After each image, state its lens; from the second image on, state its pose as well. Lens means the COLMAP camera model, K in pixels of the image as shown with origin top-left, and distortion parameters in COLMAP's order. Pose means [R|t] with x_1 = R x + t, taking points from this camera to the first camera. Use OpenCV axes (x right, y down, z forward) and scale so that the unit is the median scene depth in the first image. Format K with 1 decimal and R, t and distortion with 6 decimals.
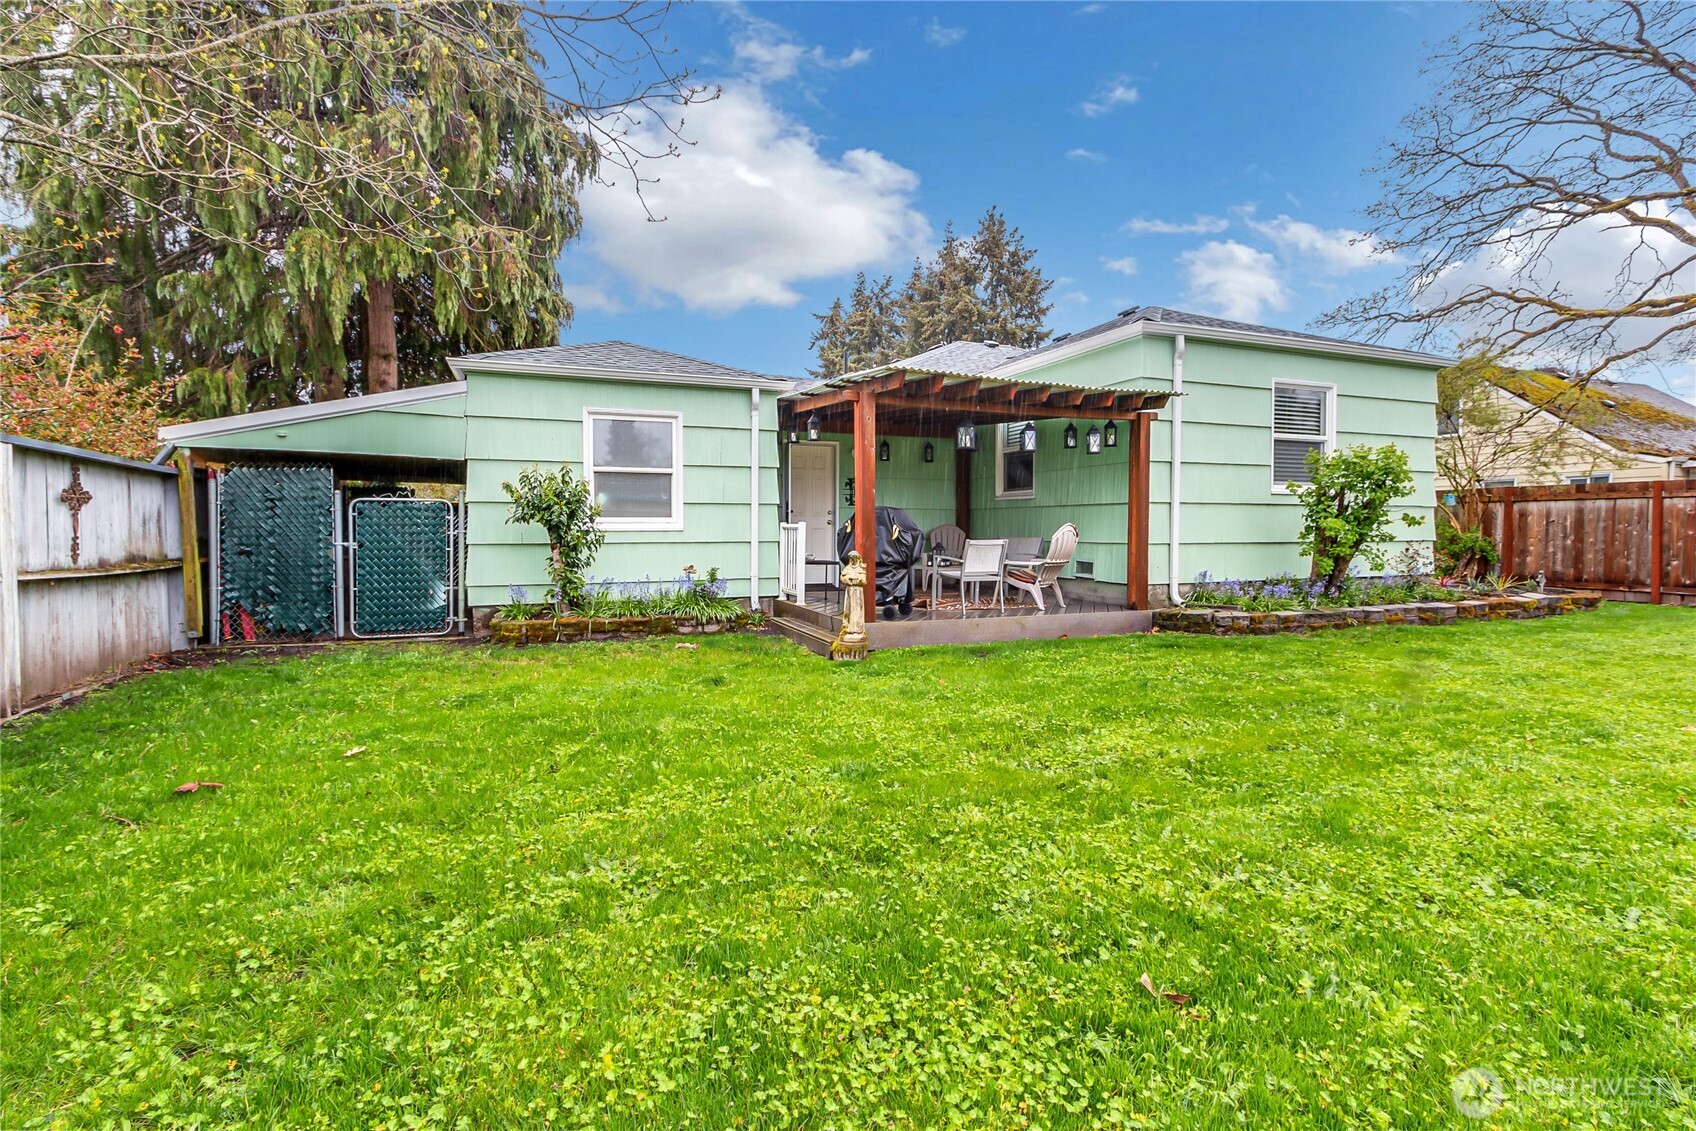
lens RADIAL K [[795.7, 0, 850.4], [0, 795.7, 550.8], [0, 0, 1]] dist [-0.000586, 0.000677]
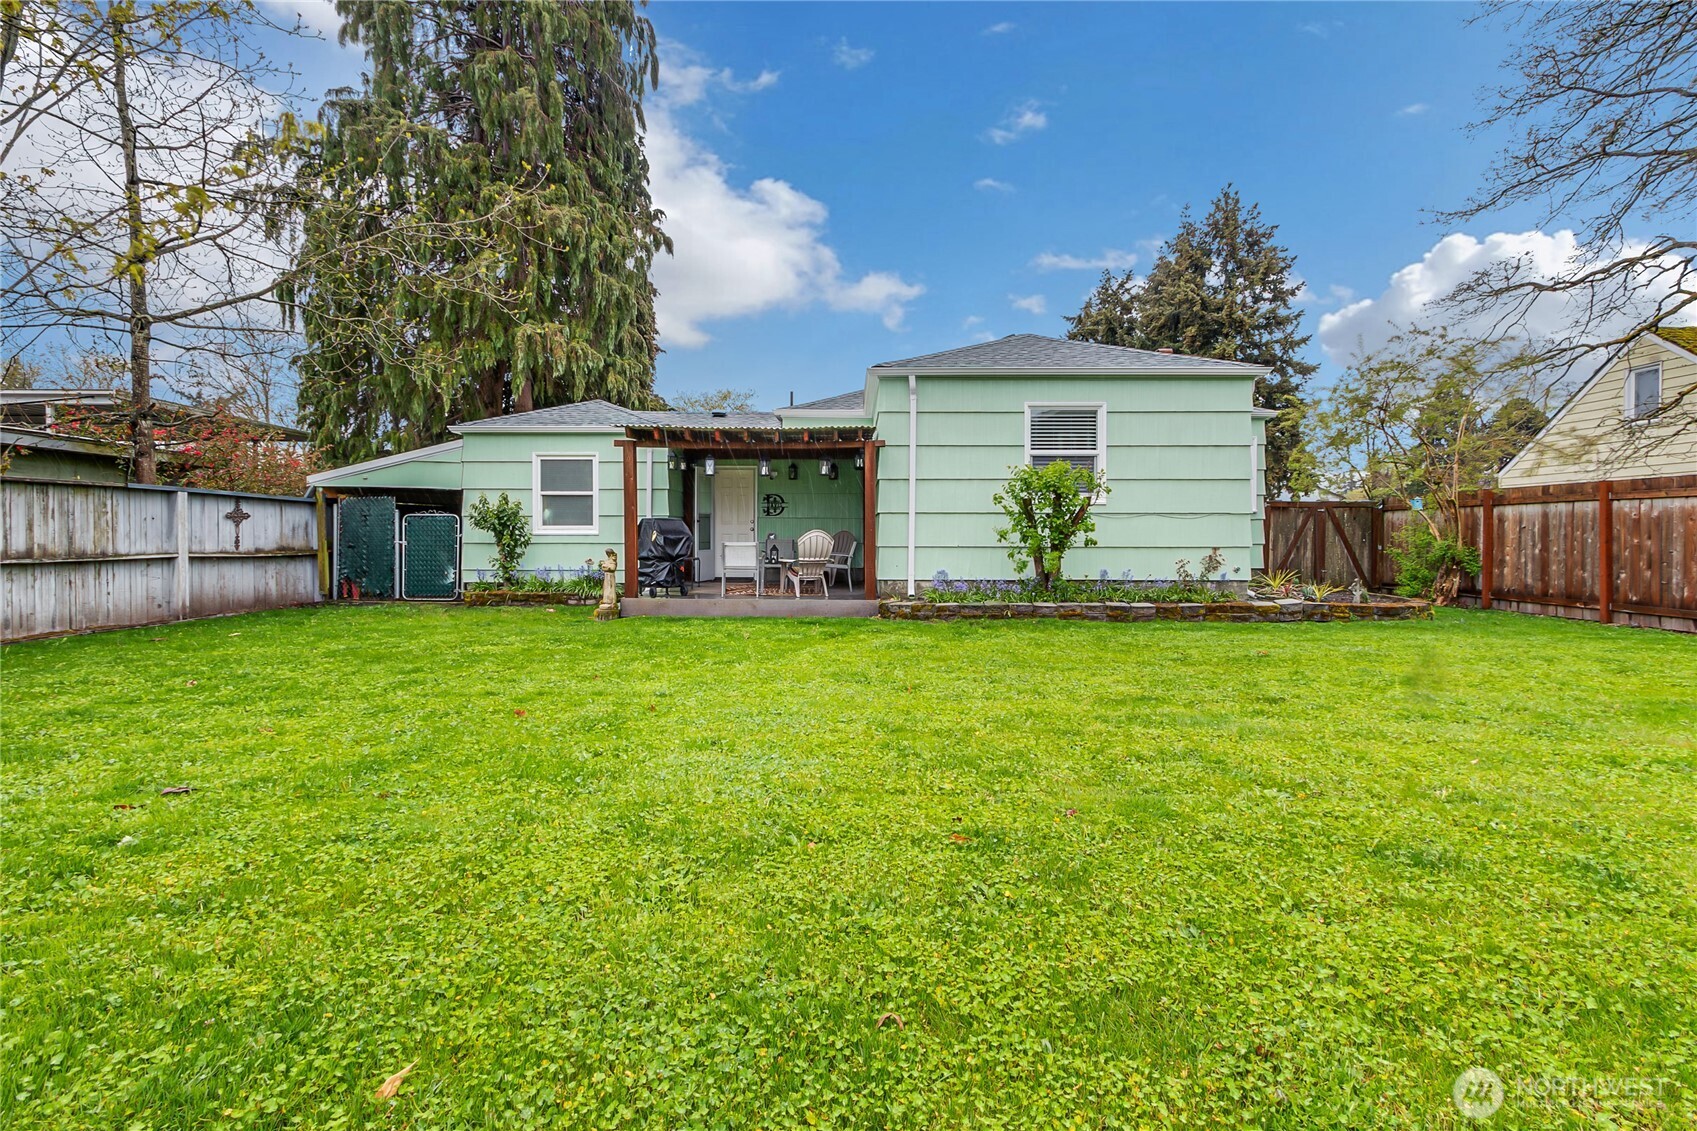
lens RADIAL K [[815.2, 0, 846.6], [0, 815.2, 557.0], [0, 0, 1]] dist [0.001390, -0.000287]
pose [[0.921754, 0.012746, -0.387566, 0.819057], [-0.013521, 0.999908, 0.000726, 0.007596], [0.387540, 0.004571, 0.921842, -0.186700]]
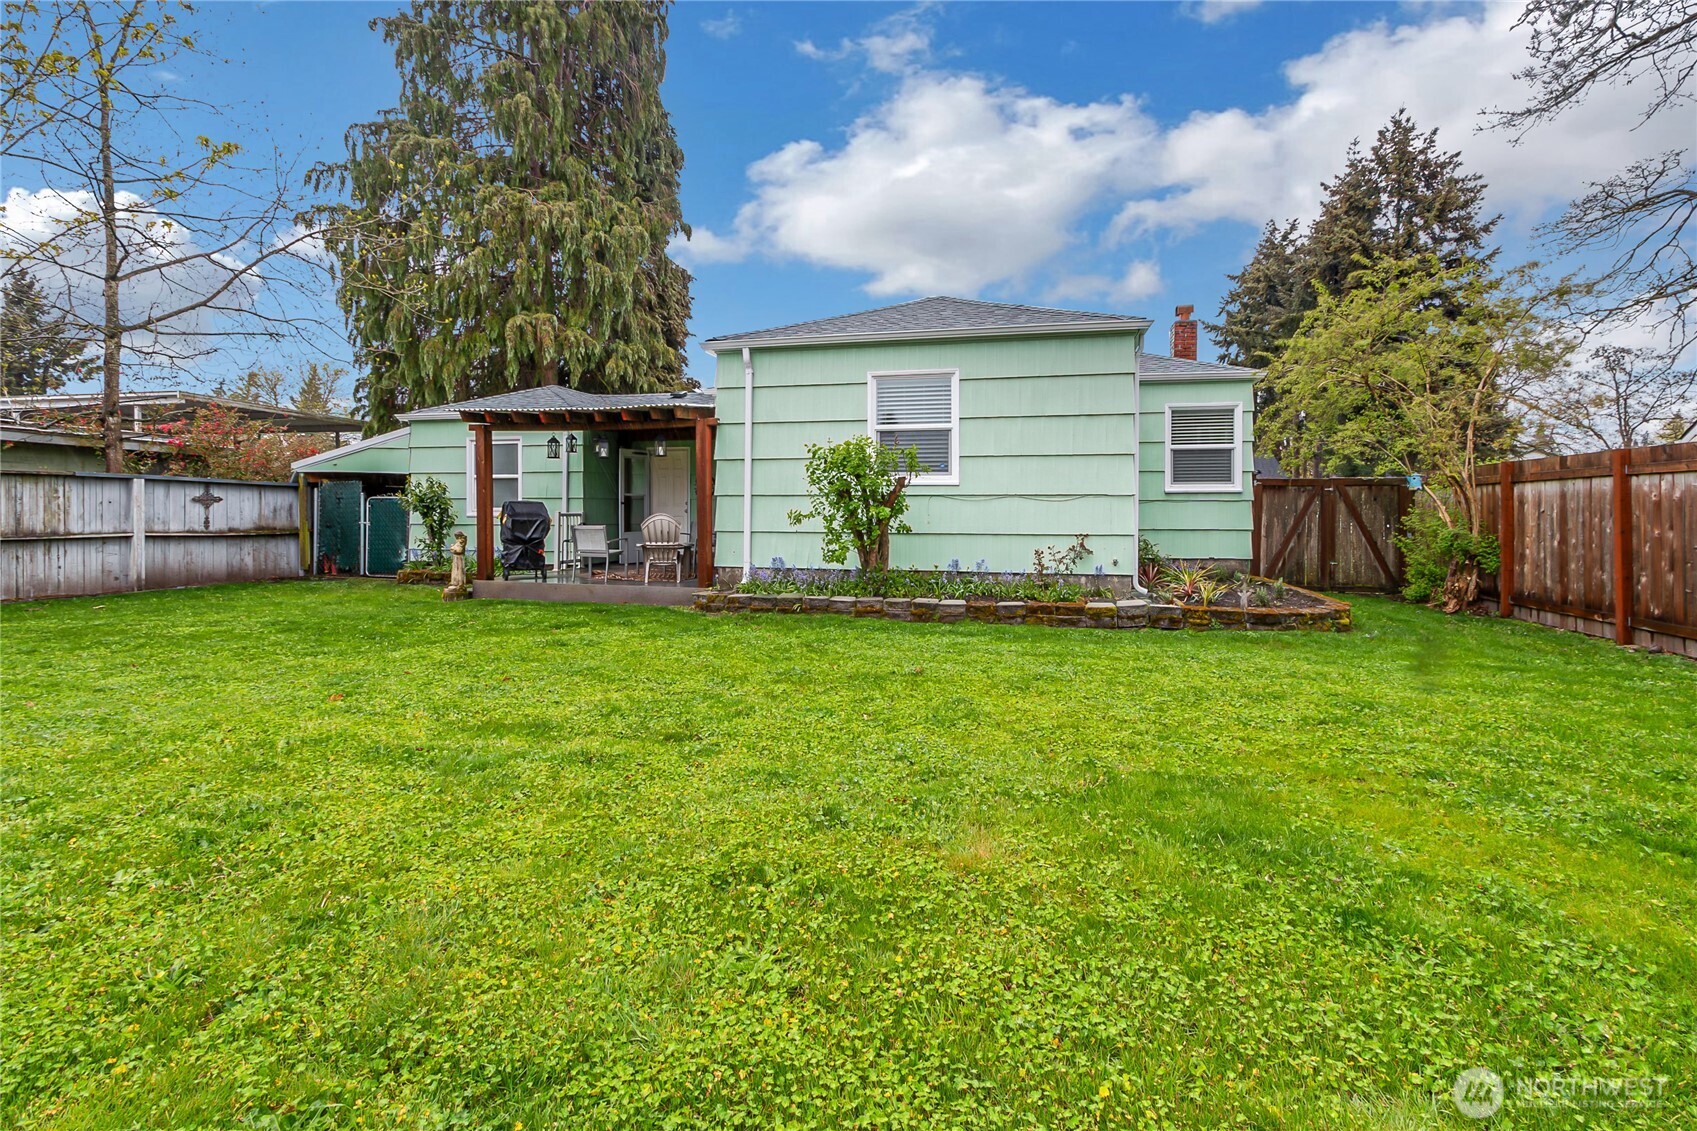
lens RADIAL K [[809.8, 0, 845.0], [0, 809.8, 524.4], [0, 0, 1]] dist [0.000791, 0.000576]
pose [[0.806068, 0.012793, -0.591685, 1.229716], [-0.021420, 0.999742, -0.007565, -0.013594], [0.591436, 0.018771, 0.806134, 0.161281]]
